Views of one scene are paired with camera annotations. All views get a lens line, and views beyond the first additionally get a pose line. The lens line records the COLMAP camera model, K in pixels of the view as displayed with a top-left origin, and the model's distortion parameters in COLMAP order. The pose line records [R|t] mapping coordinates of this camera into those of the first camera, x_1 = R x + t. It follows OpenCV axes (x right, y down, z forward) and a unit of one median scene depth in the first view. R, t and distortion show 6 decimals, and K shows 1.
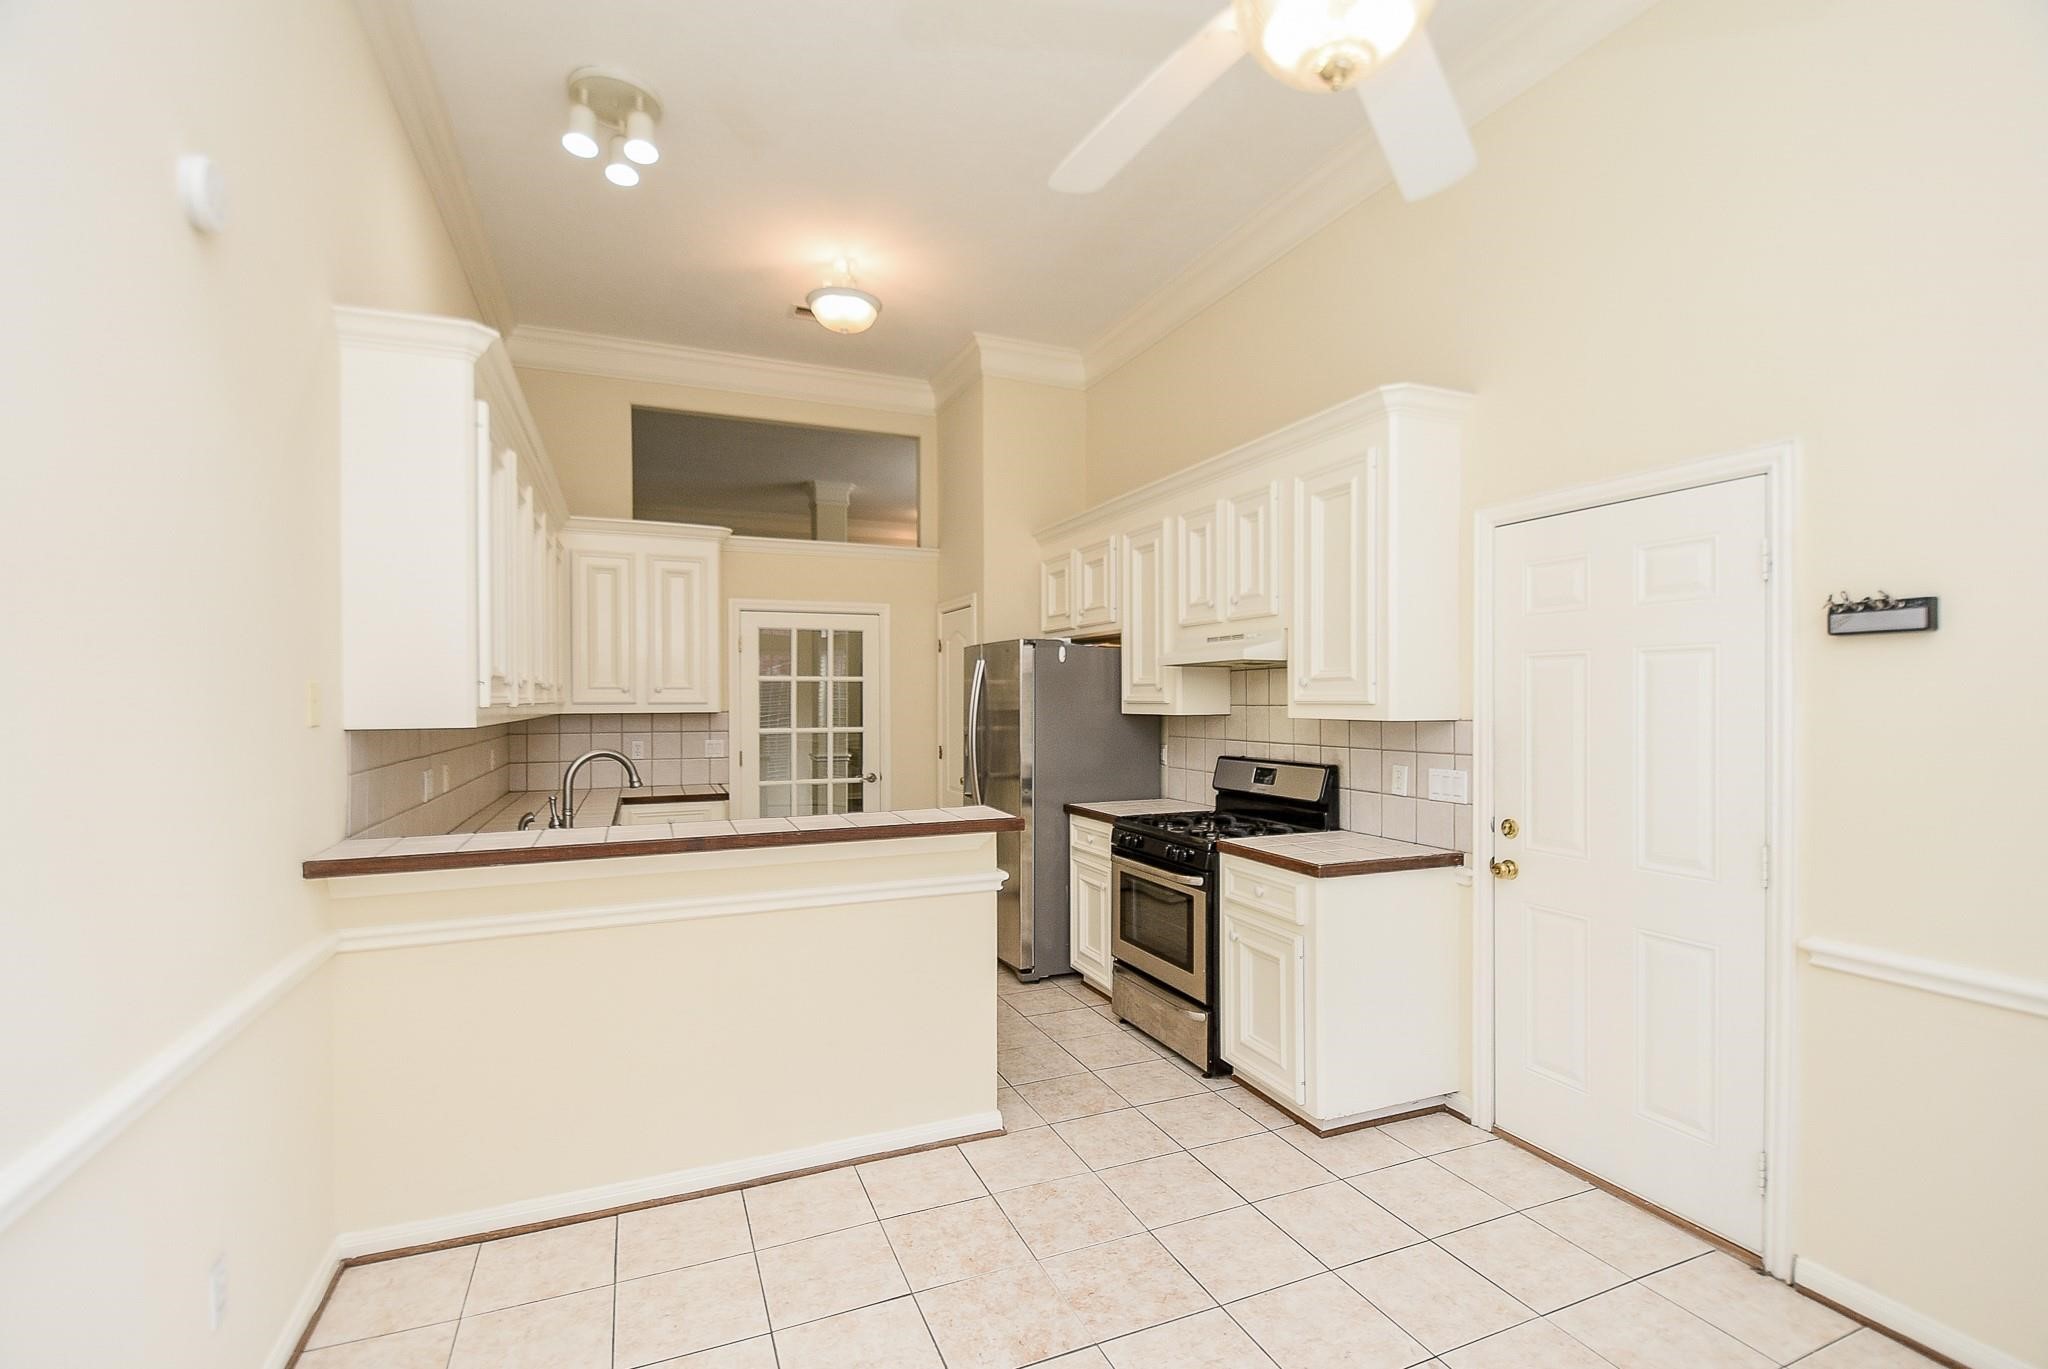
lens RADIAL K [[915.9, 0, 1025.6], [0, 915.9, 687.5], [0, 0, 1]] dist [0.025115, -0.018544]
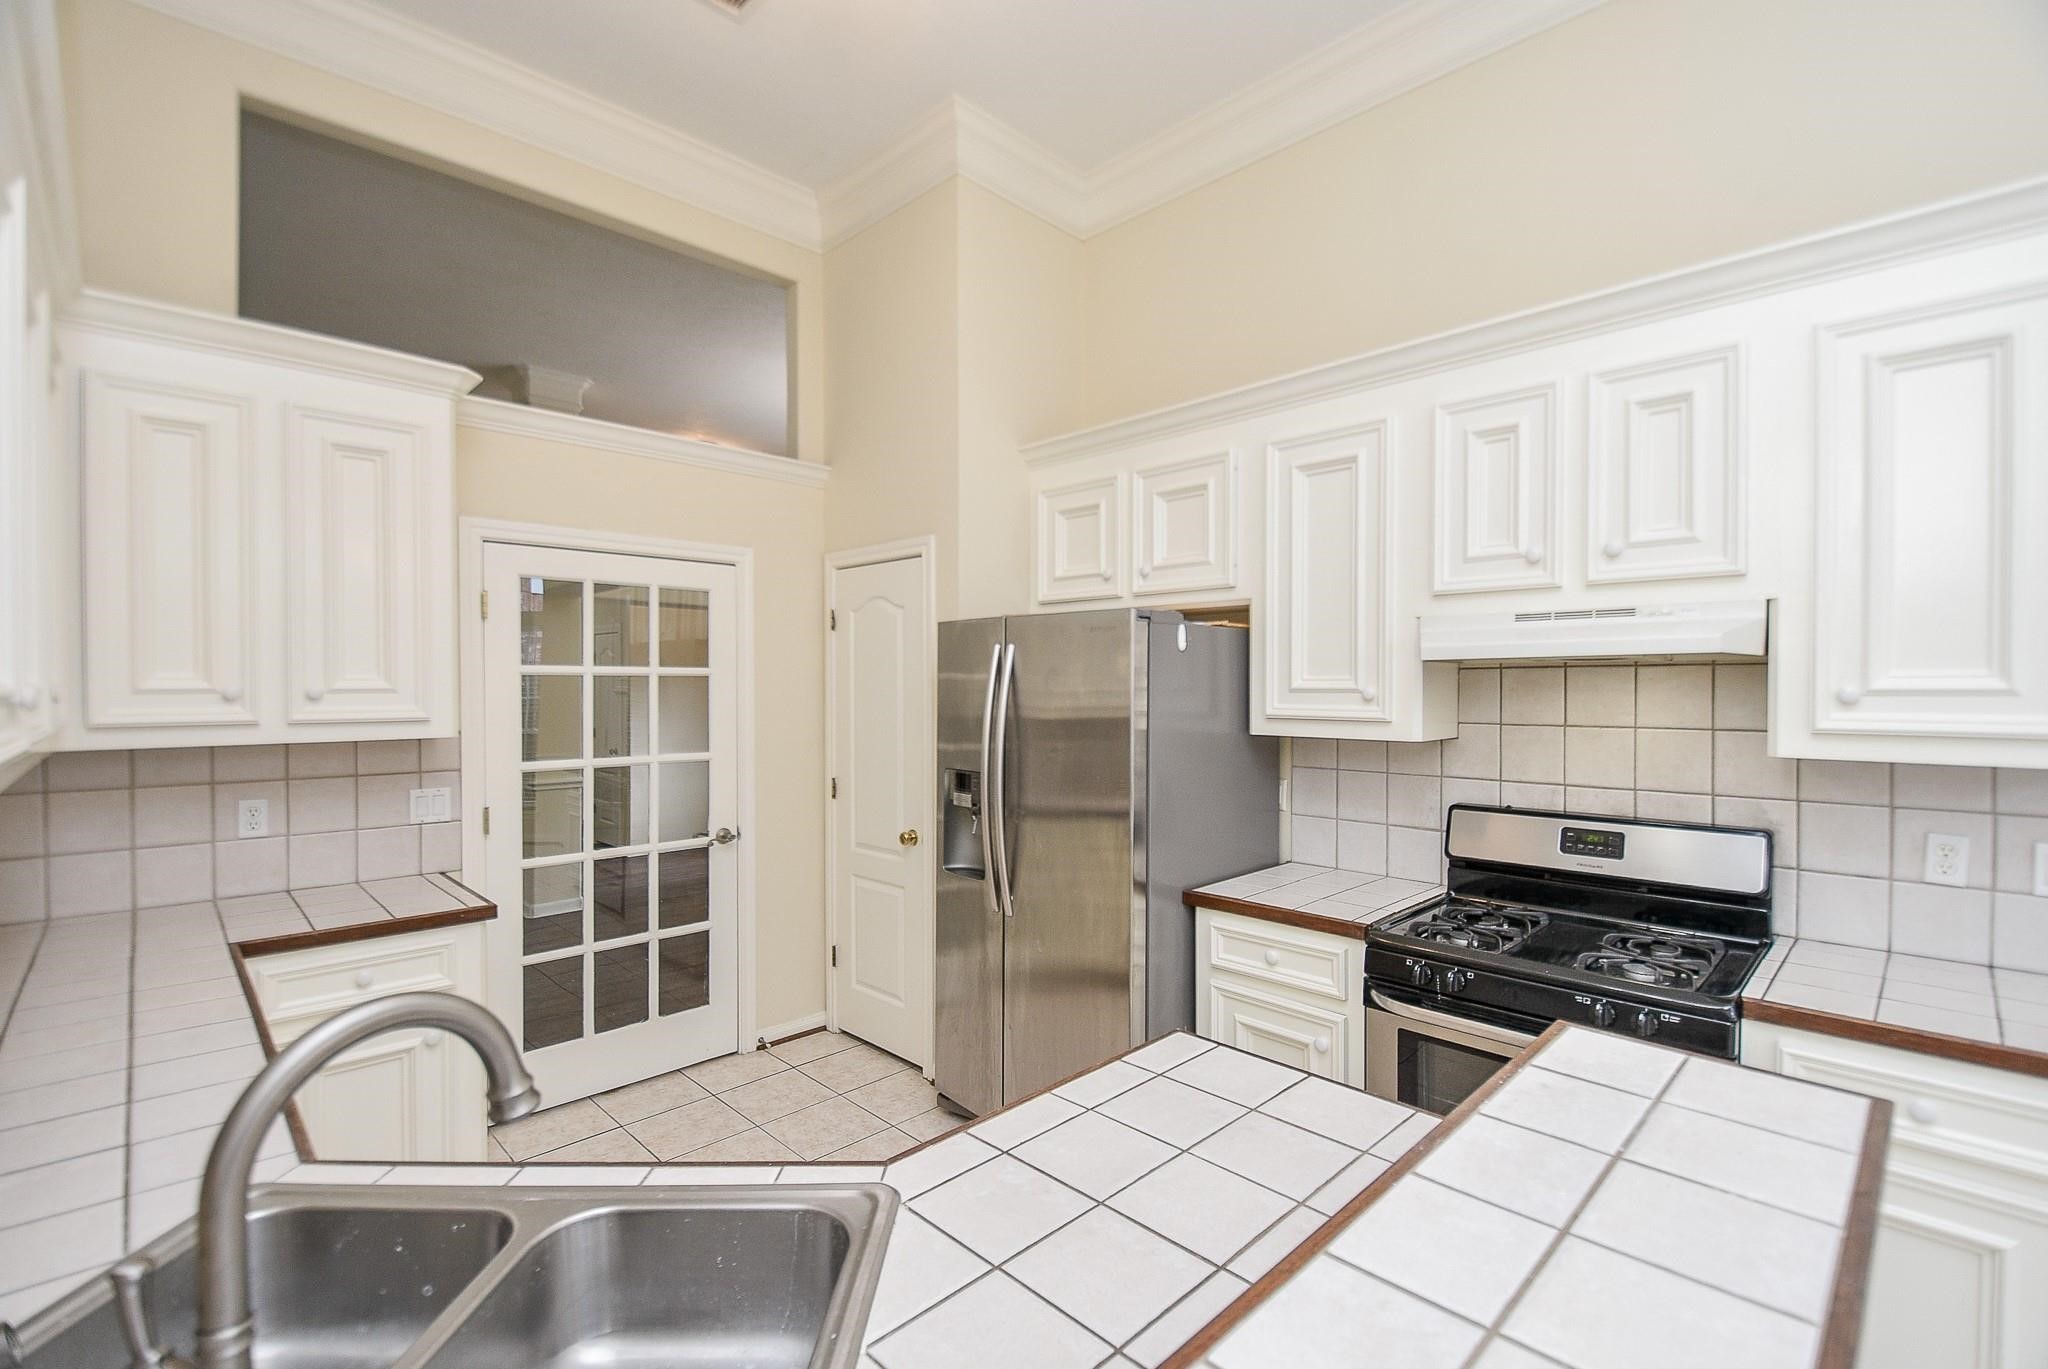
lens RADIAL K [[915.9, 0, 1031.5], [0, 915.9, 687.3], [0, 0, 1]] dist [0.025115, -0.018544]
pose [[0.930213, 0.000267, 0.367019, -0.229454], [-0.005796, 0.999886, 0.013965, -0.010193], [-0.366974, -0.015117, 0.930108, 0.419904]]
